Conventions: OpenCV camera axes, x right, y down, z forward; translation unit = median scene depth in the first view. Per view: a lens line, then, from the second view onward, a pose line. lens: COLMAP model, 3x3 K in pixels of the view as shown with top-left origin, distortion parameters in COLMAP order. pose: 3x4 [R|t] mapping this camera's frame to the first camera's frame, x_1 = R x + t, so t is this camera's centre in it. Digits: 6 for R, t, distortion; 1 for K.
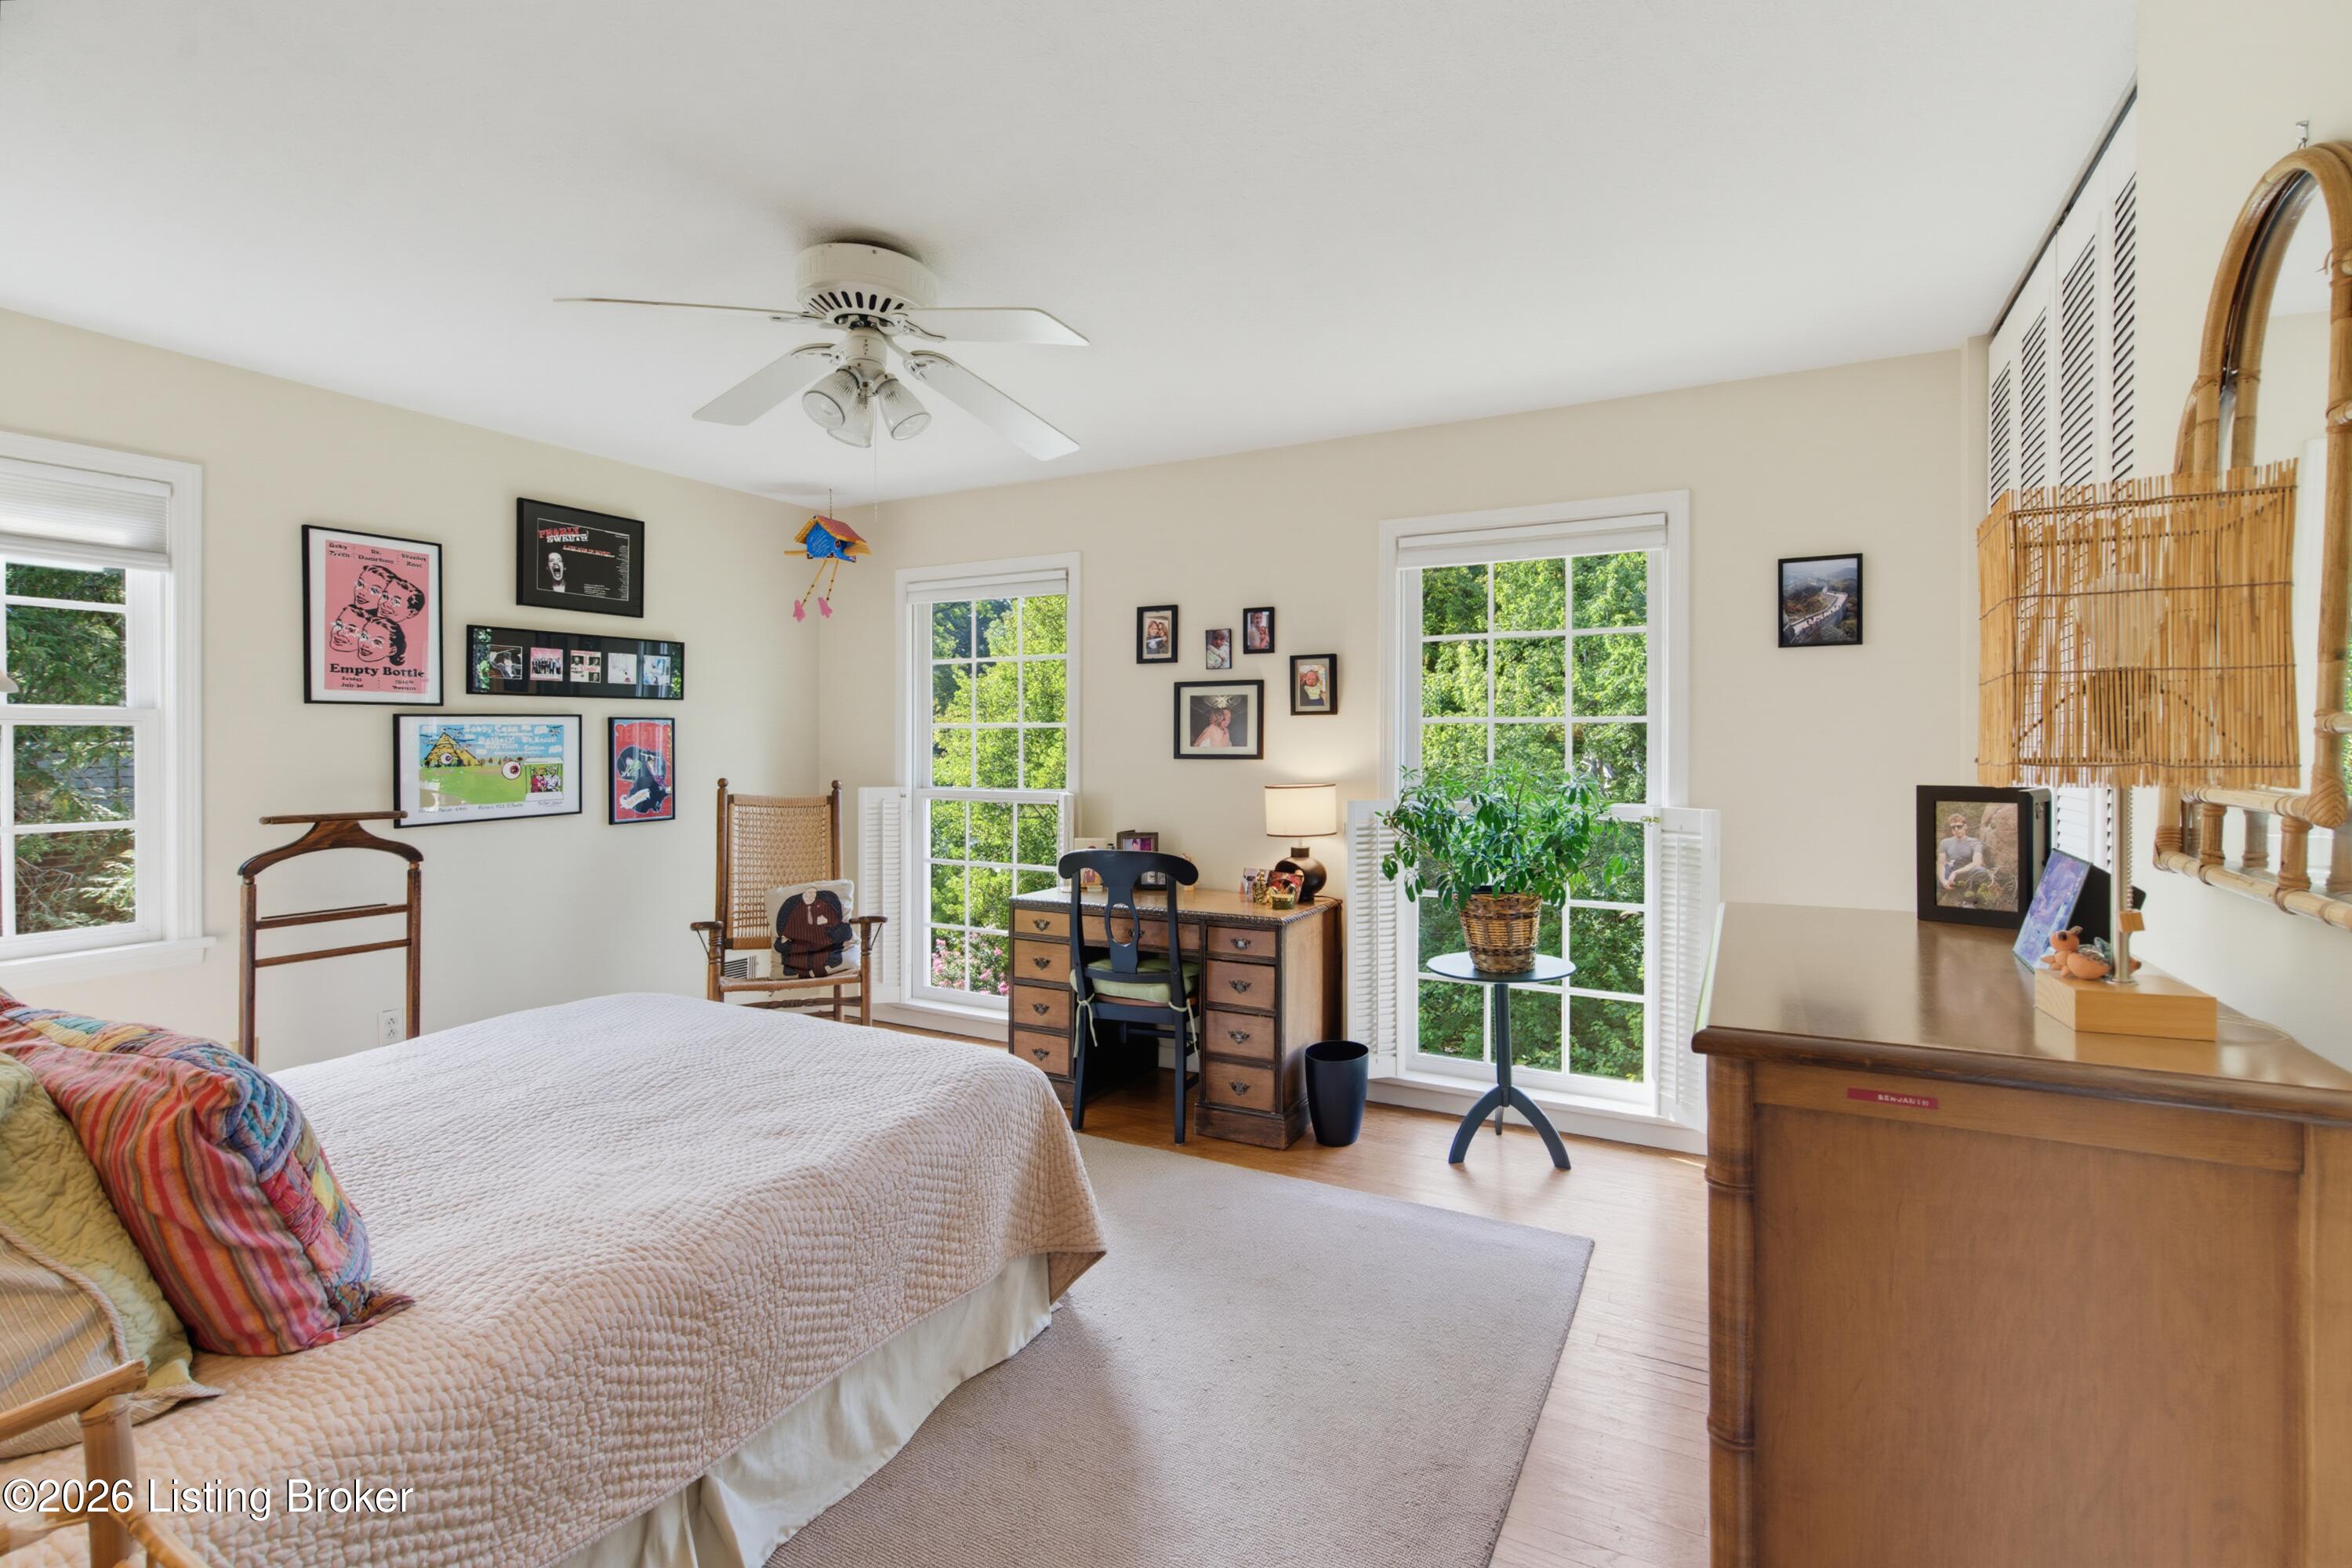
lens RADIAL K [[1062.9, 0, 1178.3], [0, 1062.9, 720.6], [0, 0, 1]] dist [0.028097, 0.000112]
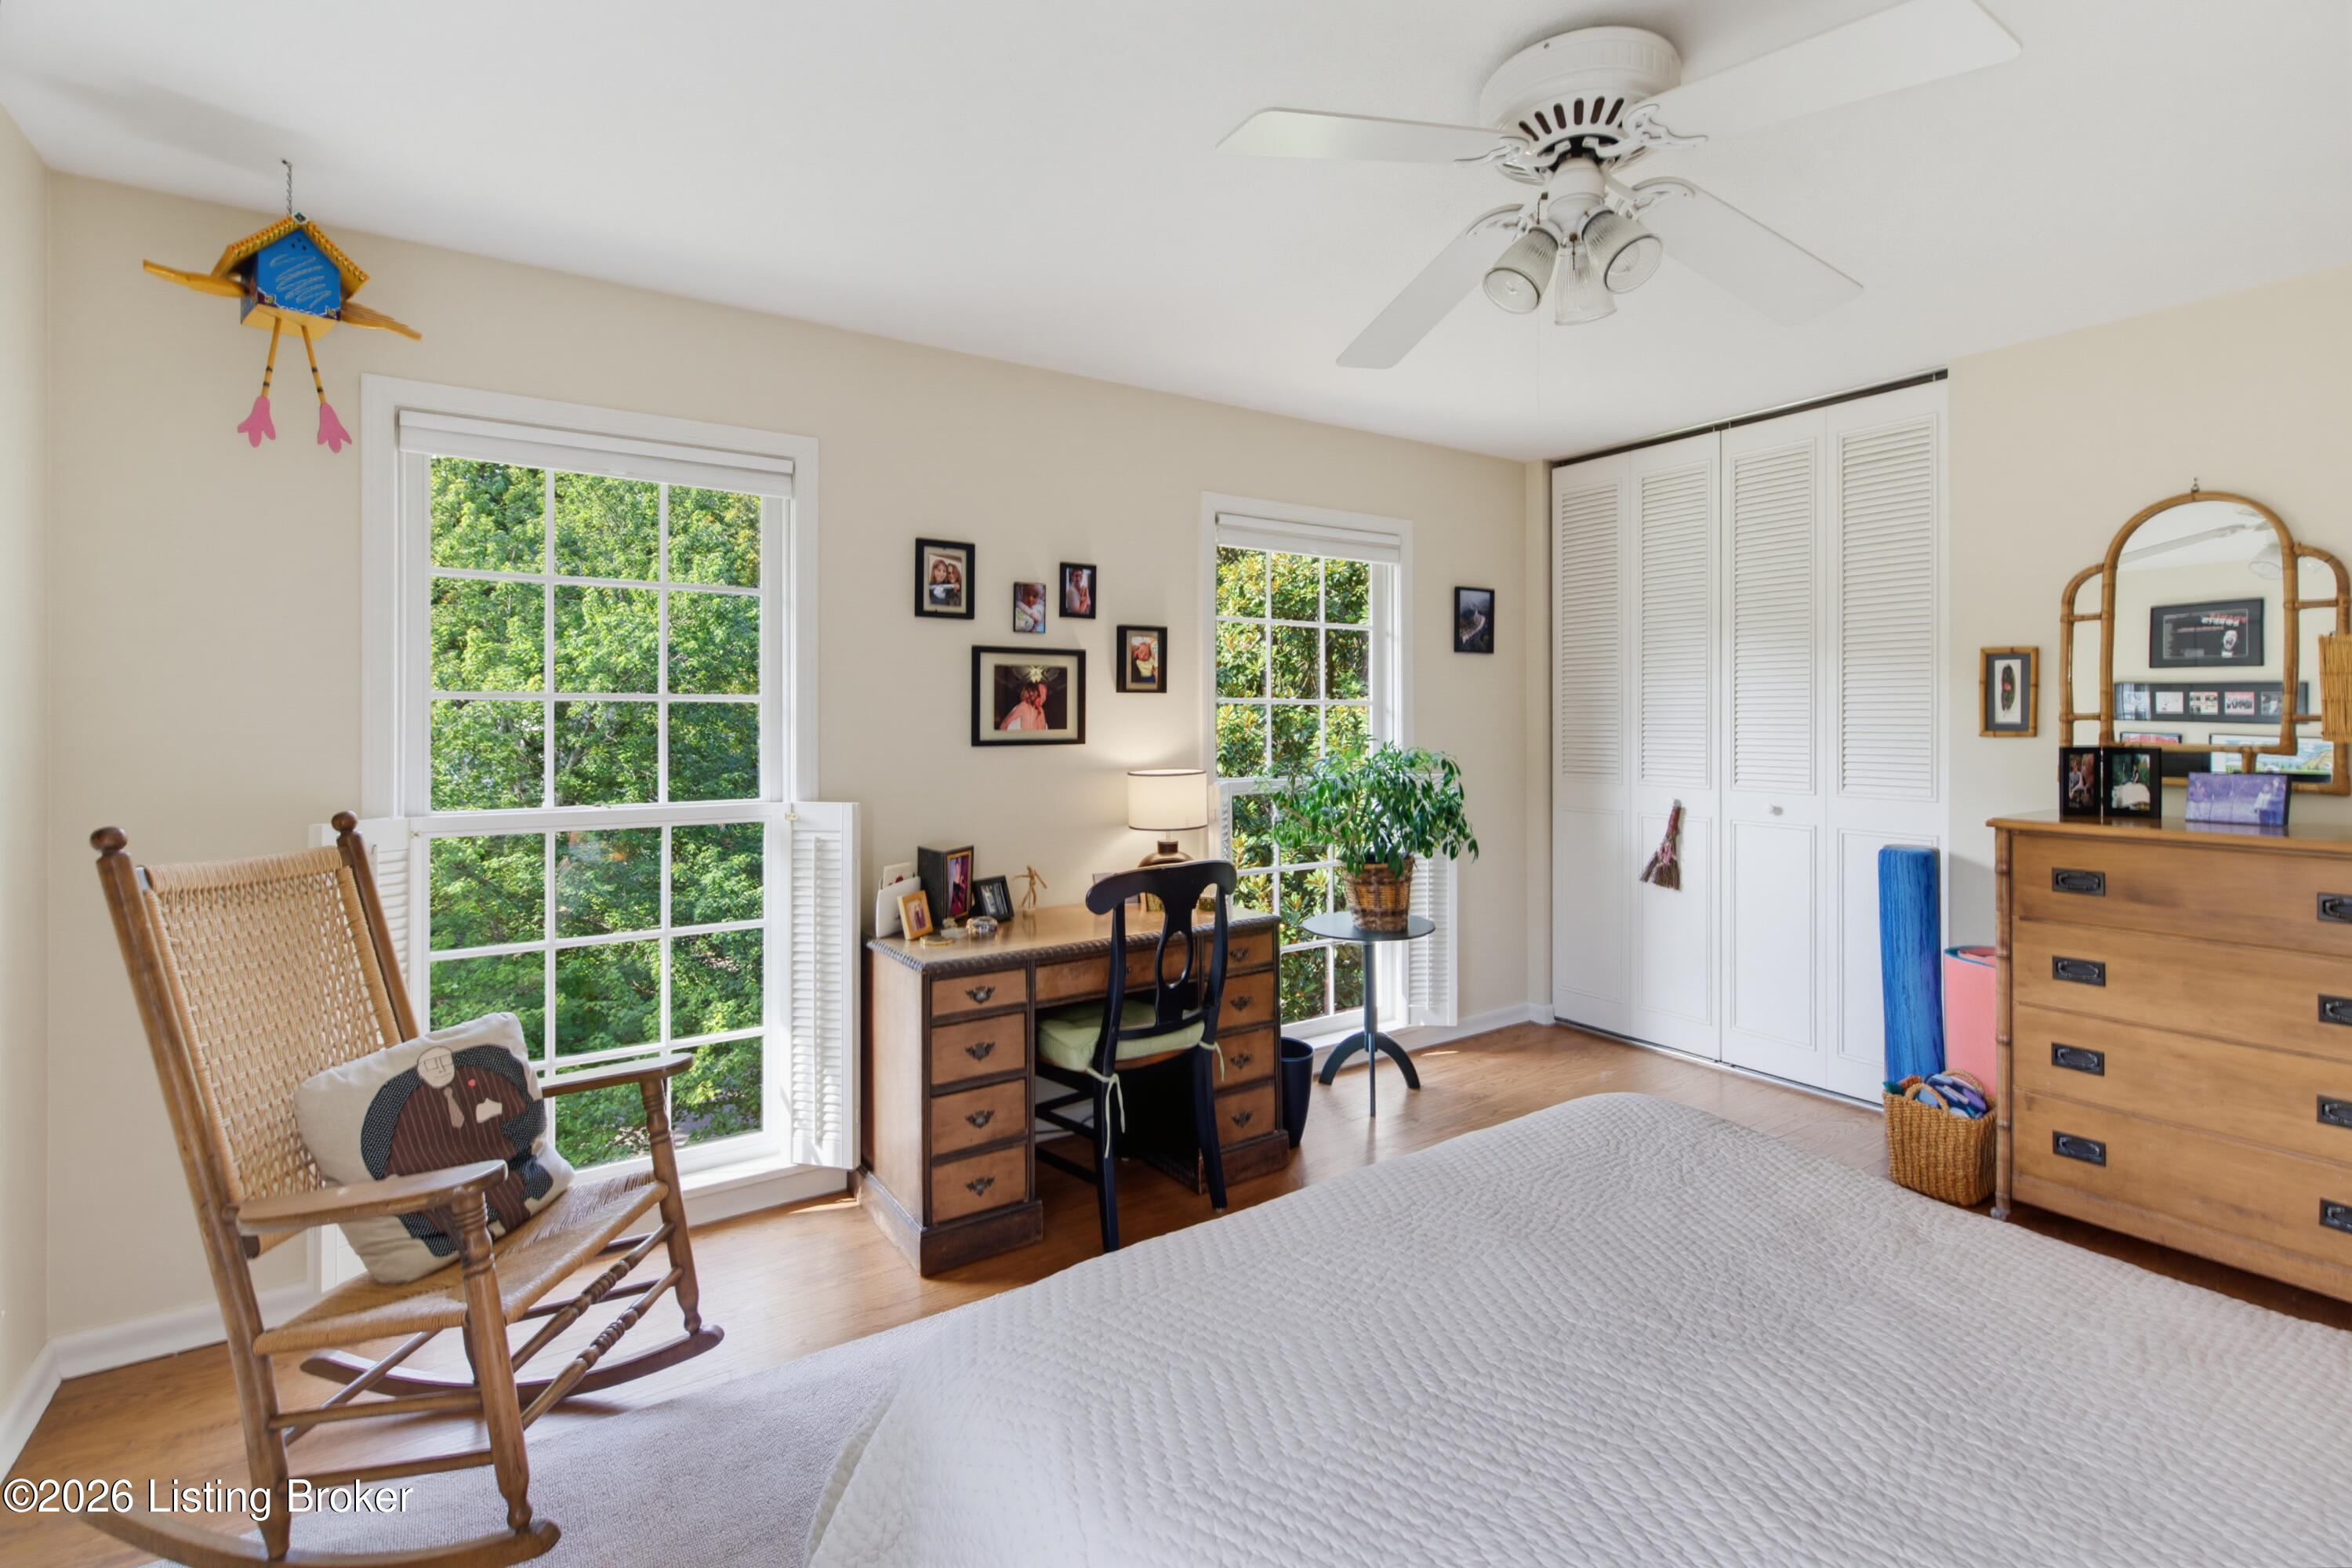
lens RADIAL K [[1081.3, 0, 1182.8], [0, 1081.3, 695.1], [0, 0, 1]] dist [-0.001335, 0.000414]
pose [[0.460386, 0.019814, 0.887498, -0.641752], [-0.009966, 0.999803, -0.017151, 0.011189], [-0.887663, -0.000948, 0.460492, 0.533986]]
